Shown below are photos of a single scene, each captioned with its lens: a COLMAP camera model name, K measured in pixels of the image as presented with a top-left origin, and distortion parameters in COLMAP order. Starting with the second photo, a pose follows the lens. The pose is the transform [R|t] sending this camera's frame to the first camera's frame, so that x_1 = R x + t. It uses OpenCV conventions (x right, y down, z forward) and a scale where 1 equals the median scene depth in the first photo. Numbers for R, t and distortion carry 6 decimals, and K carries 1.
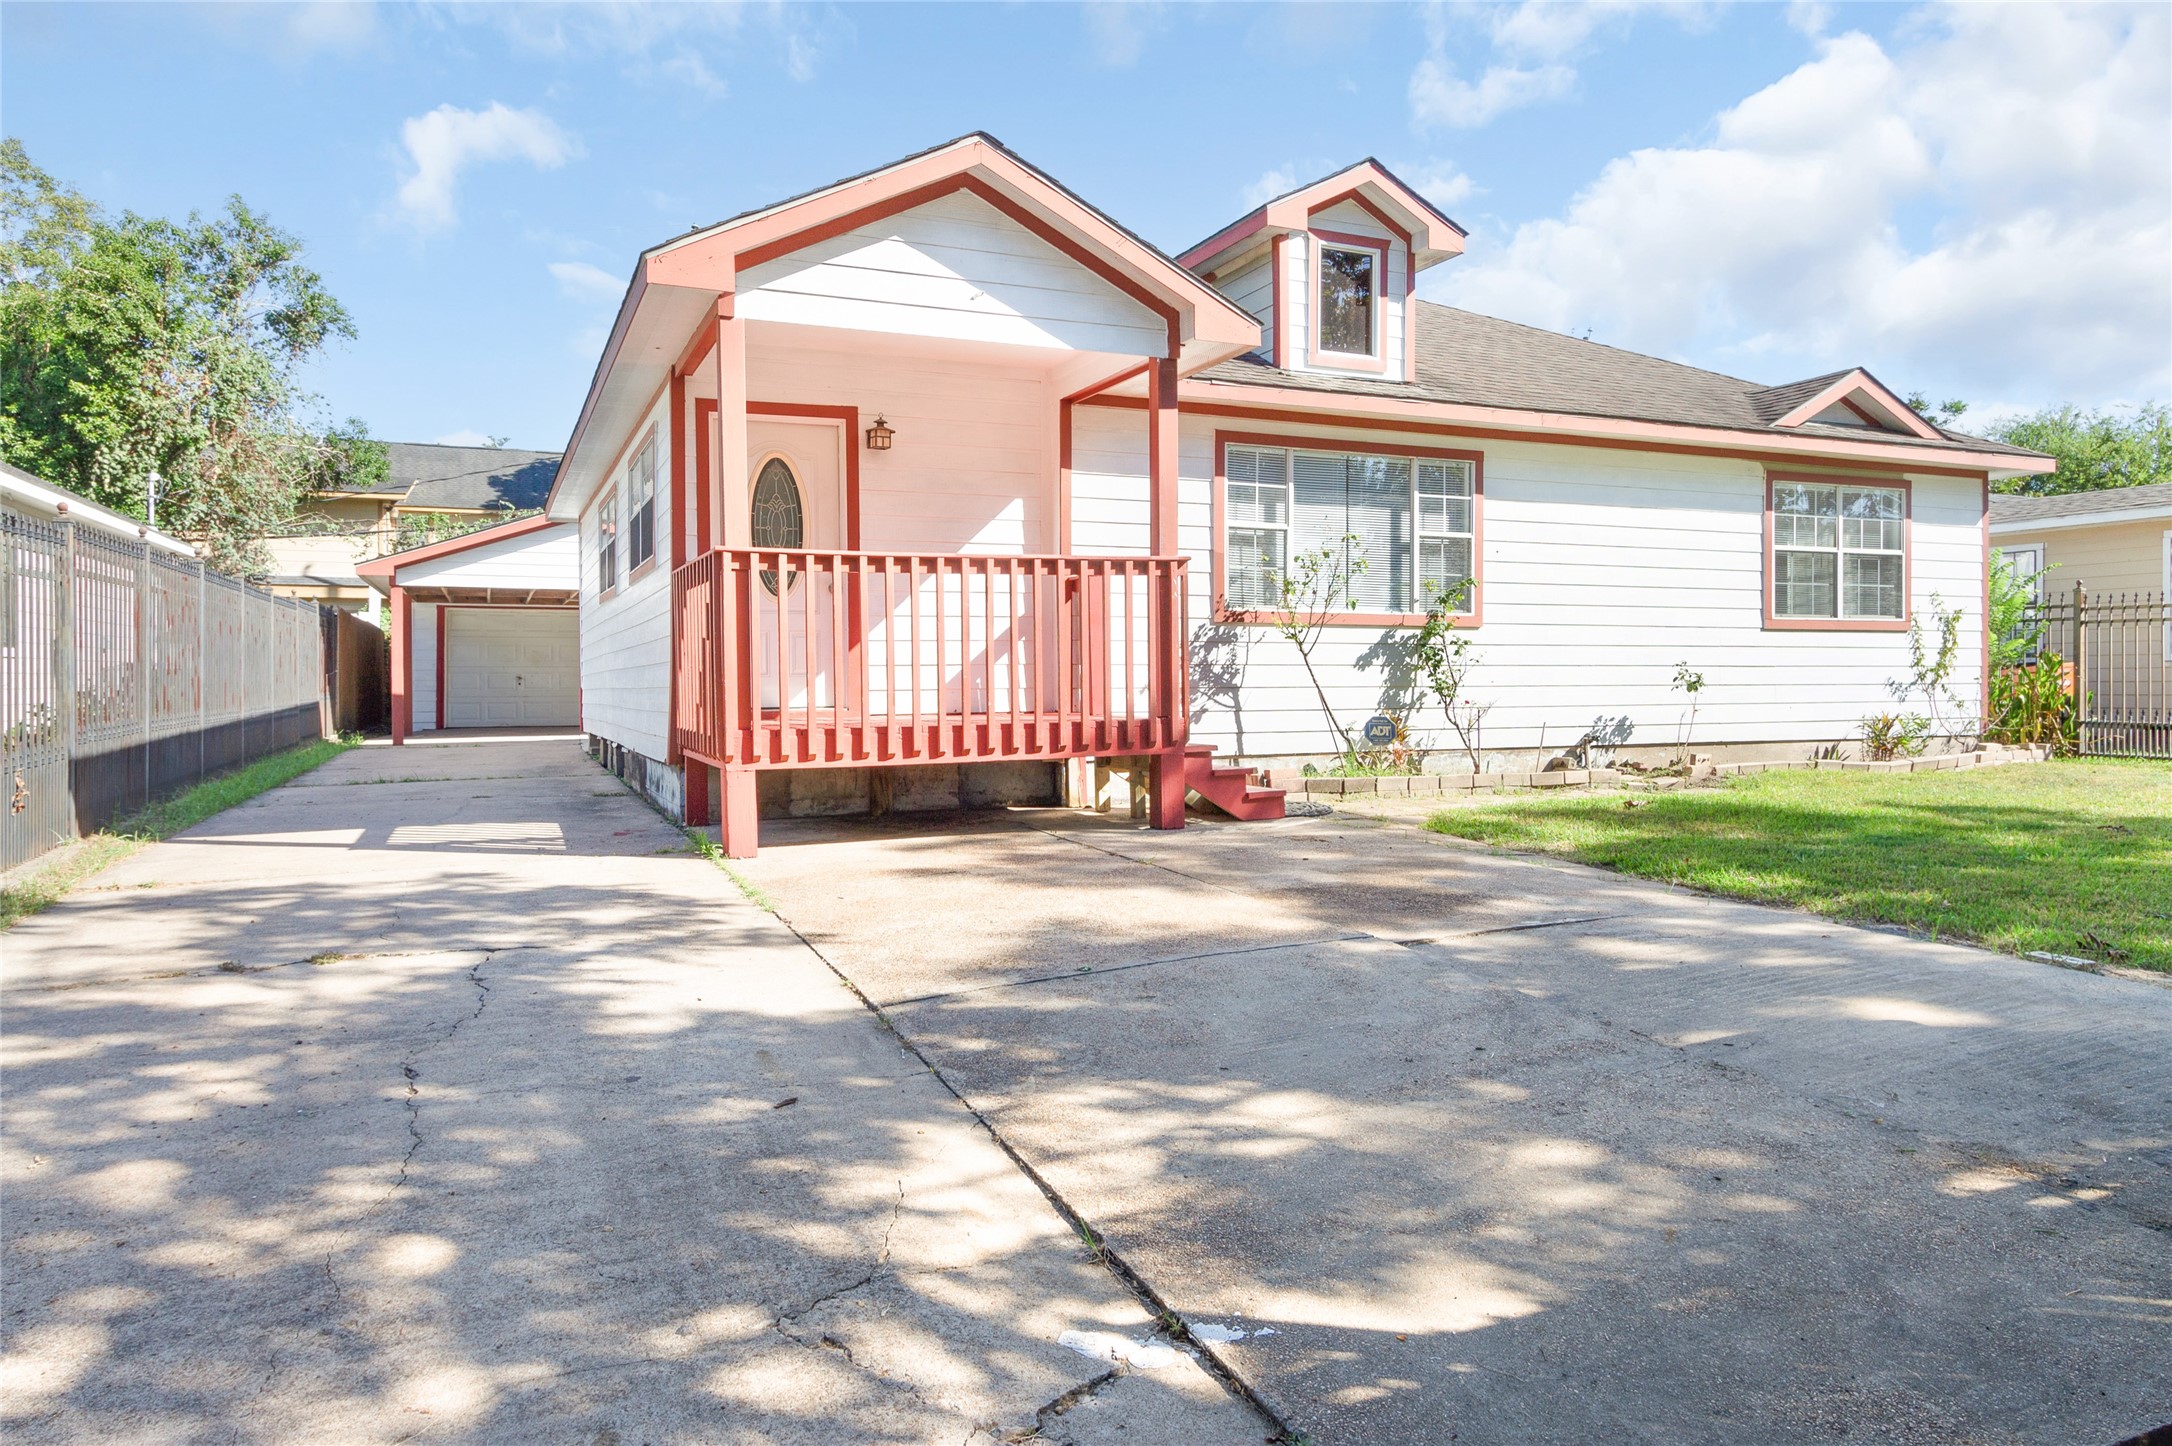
lens RADIAL K [[1388.0, 0, 1090.4], [0, 1388.0, 694.9], [0, 0, 1]] dist [0.046796, 0.001388]
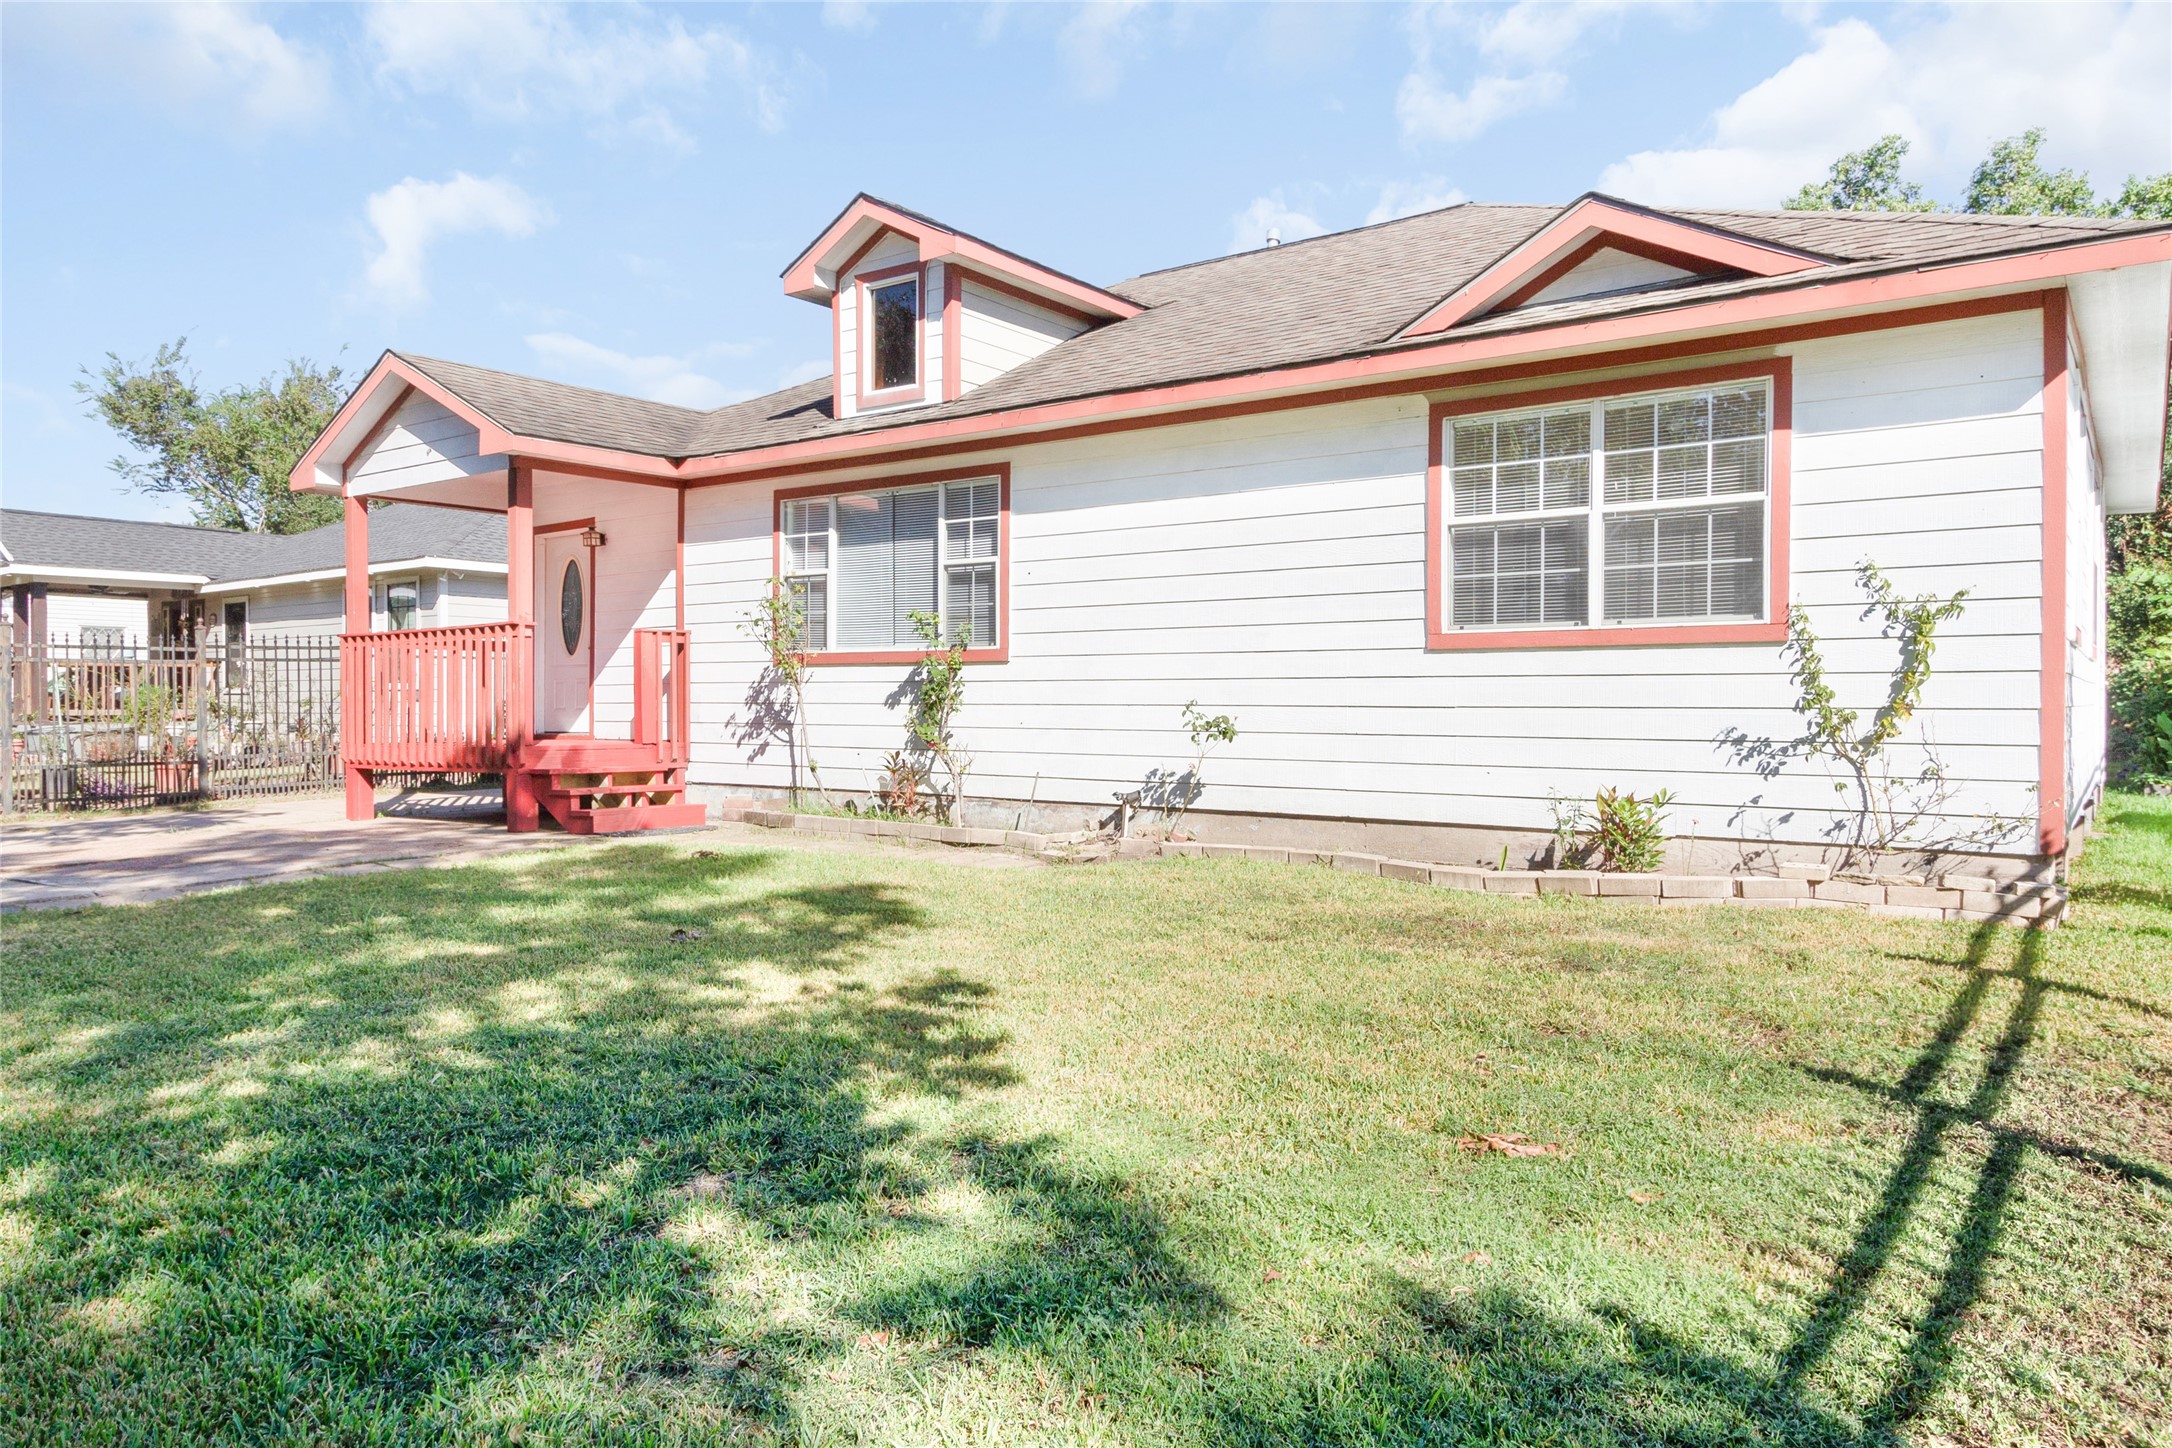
lens RADIAL K [[1388.0, 0, 1090.4], [0, 1388.0, 695.9], [0, 0, 1]] dist [0.046796, 0.001388]
pose [[0.501030, 0.004231, -0.865420, 1.074027], [-0.009462, 0.999955, -0.000590, -0.026580], [0.865378, 0.008484, 0.501047, 0.607779]]
